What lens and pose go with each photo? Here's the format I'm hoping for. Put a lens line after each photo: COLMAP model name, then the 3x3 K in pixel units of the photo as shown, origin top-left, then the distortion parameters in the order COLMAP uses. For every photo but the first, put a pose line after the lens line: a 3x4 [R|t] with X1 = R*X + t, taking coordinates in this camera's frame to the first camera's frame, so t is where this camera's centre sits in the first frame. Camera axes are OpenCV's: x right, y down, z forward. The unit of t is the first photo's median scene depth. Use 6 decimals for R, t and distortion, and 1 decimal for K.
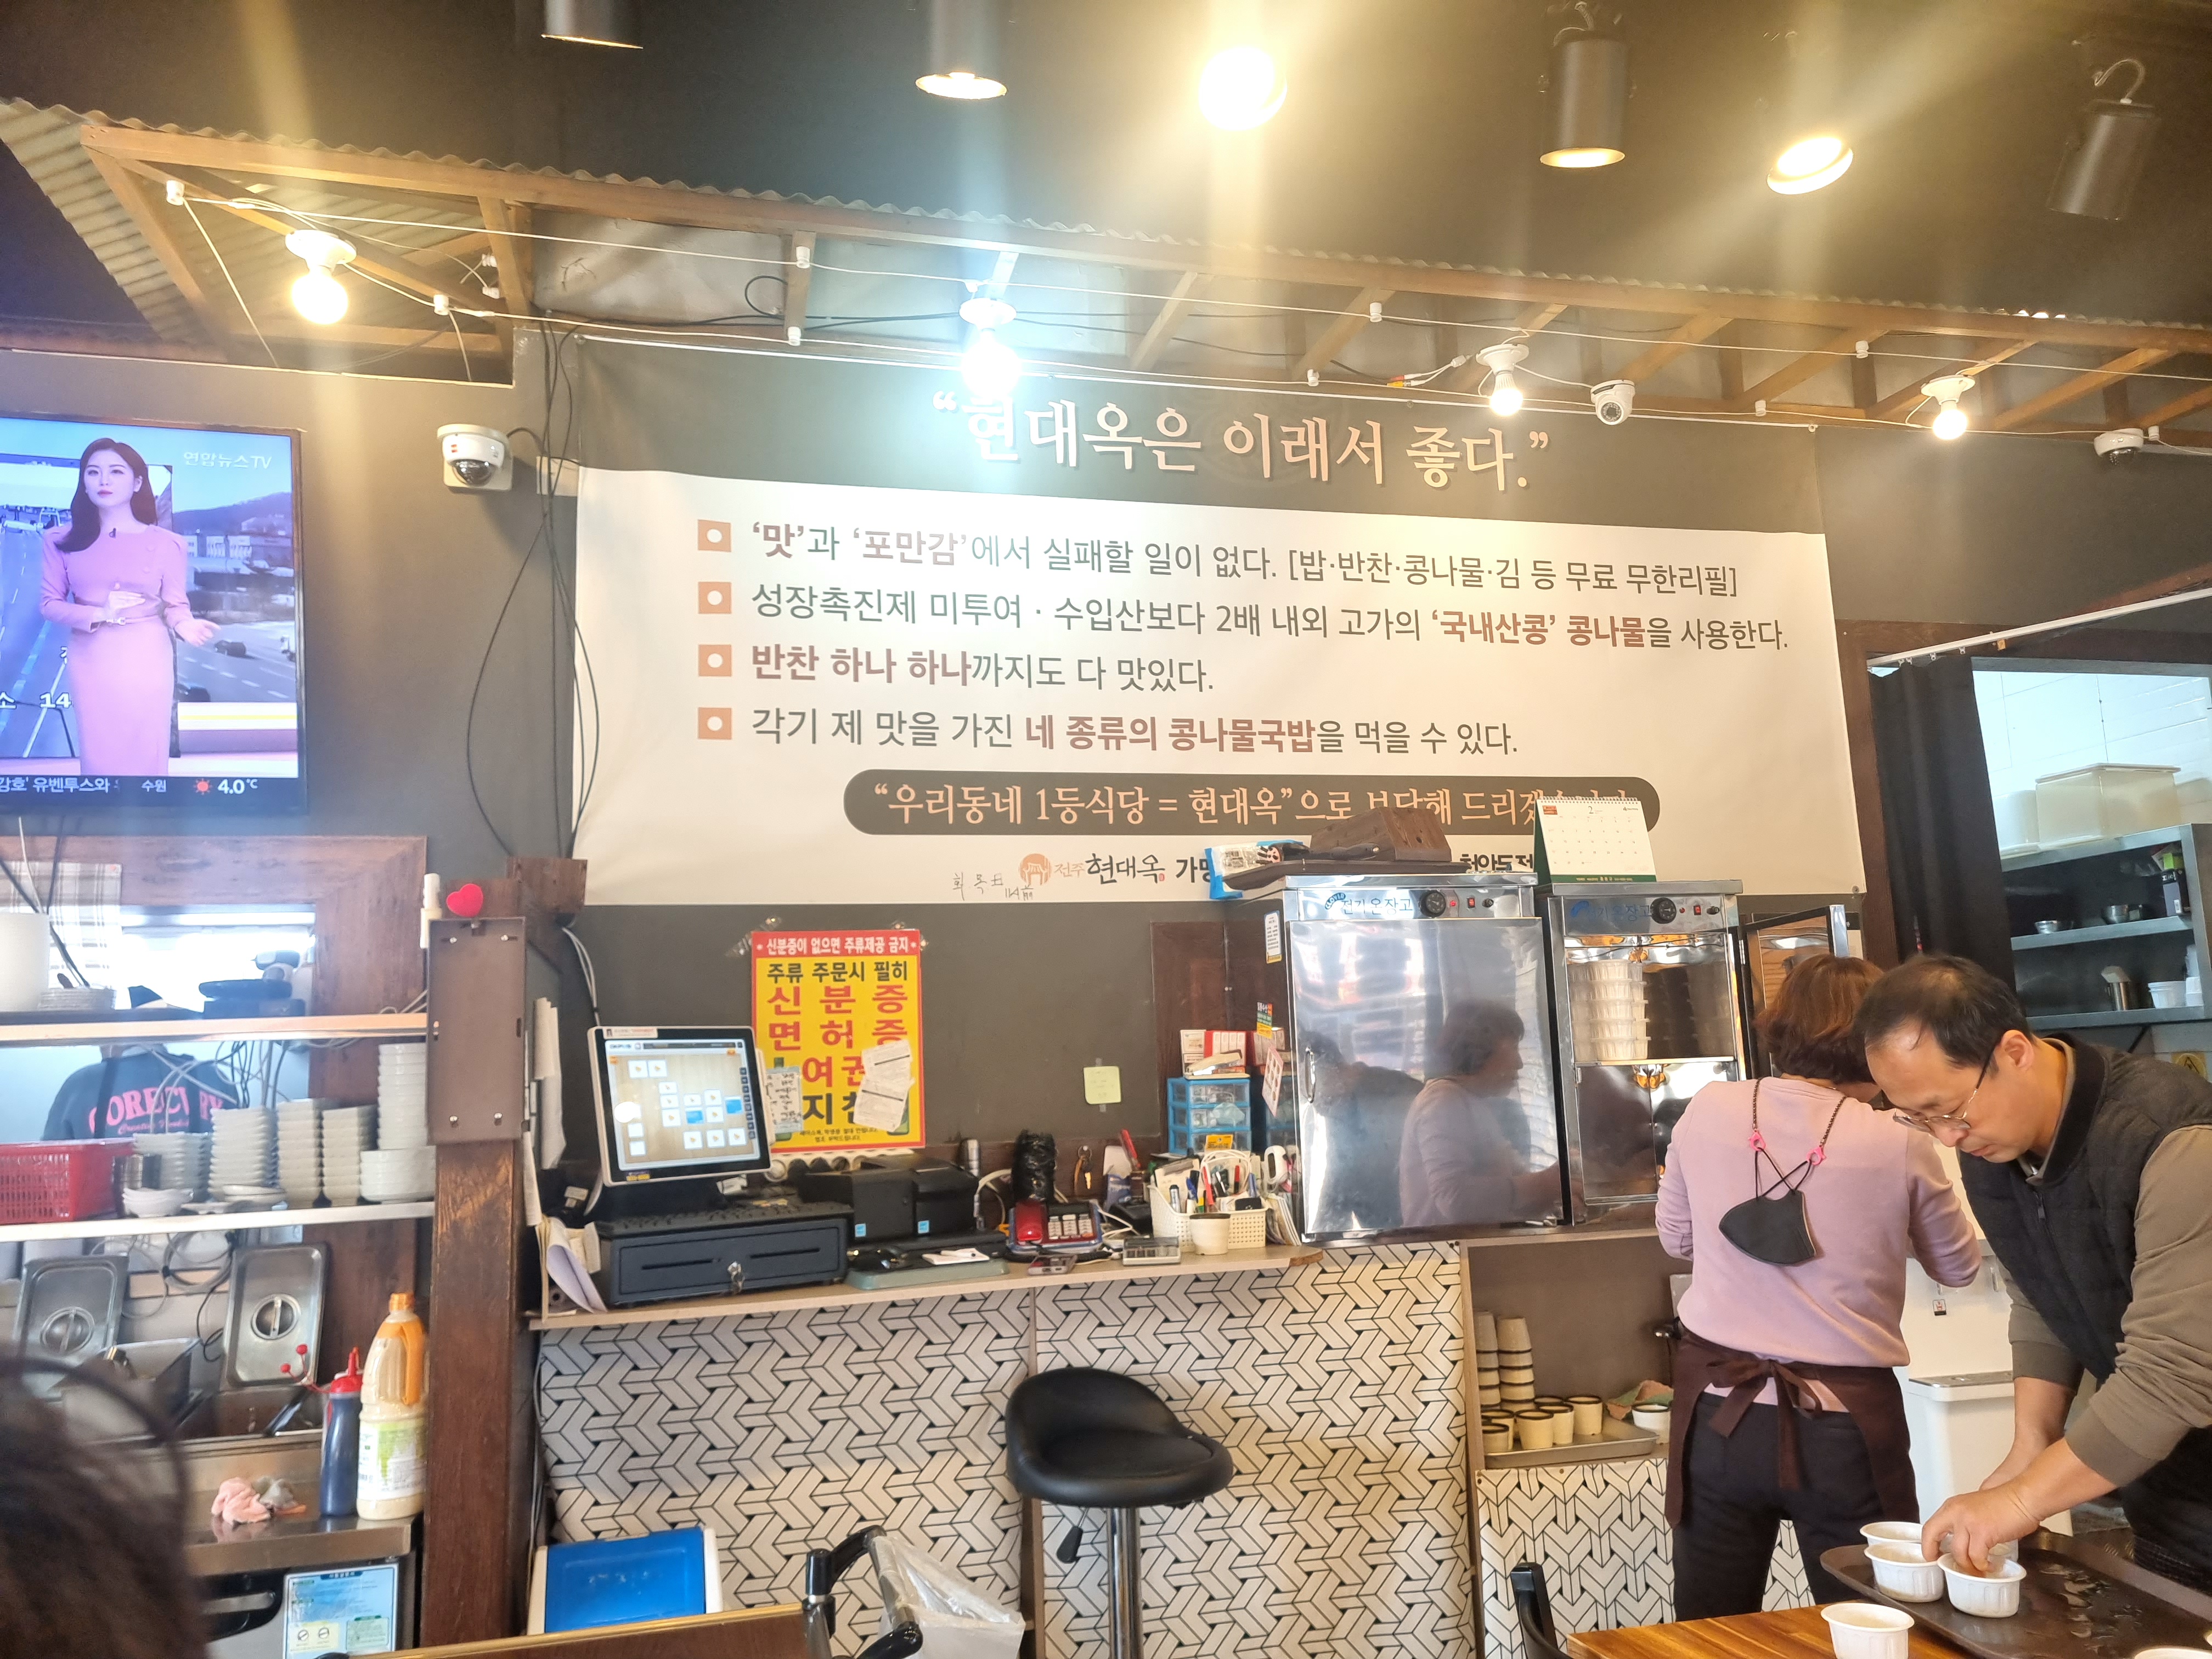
lens RADIAL K [[1644.8, 0, 1106.0], [0, 1644.8, 829.5], [0, 0, 1]] dist [0.003786, 0.002225]
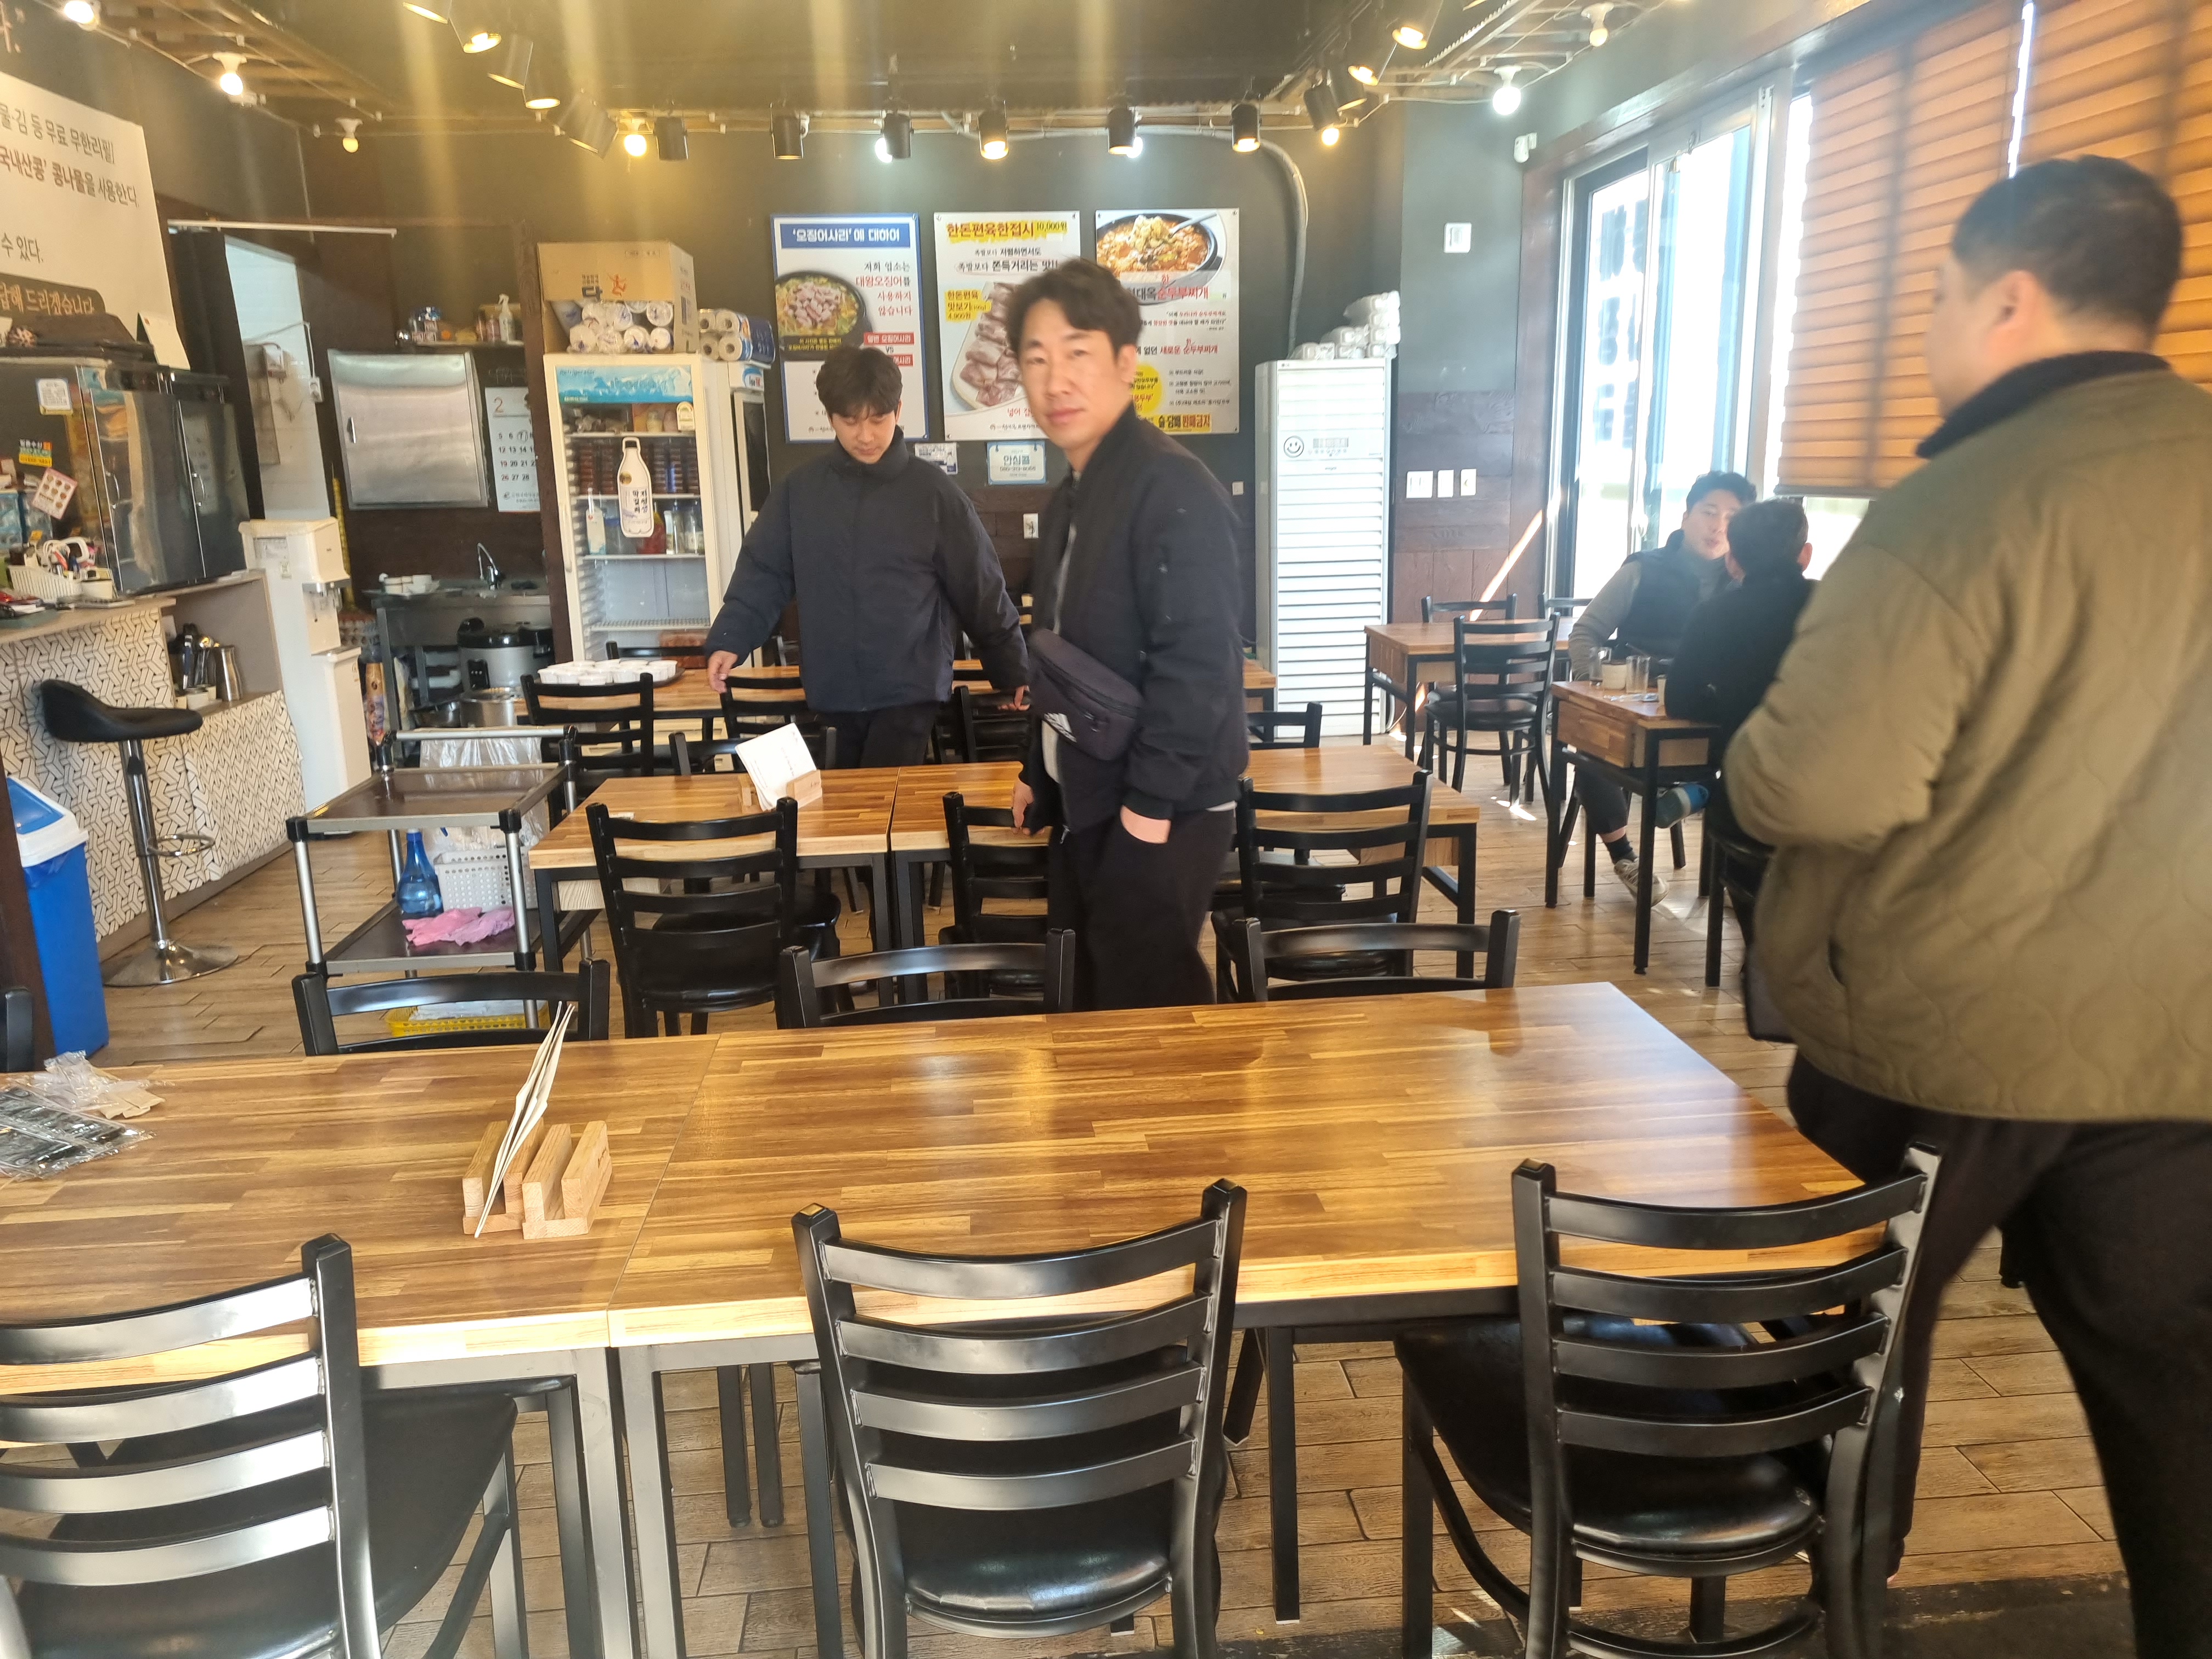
lens RADIAL K [[1644.8, 0, 1106.0], [0, 1644.8, 829.5], [0, 0, 1]] dist [0.003786, 0.002225]
pose [[0.145391, -0.187072, 0.971527, -1.016357], [-0.135808, 0.968893, 0.206889, 0.008295], [-0.980009, -0.162021, 0.115462, -0.124358]]
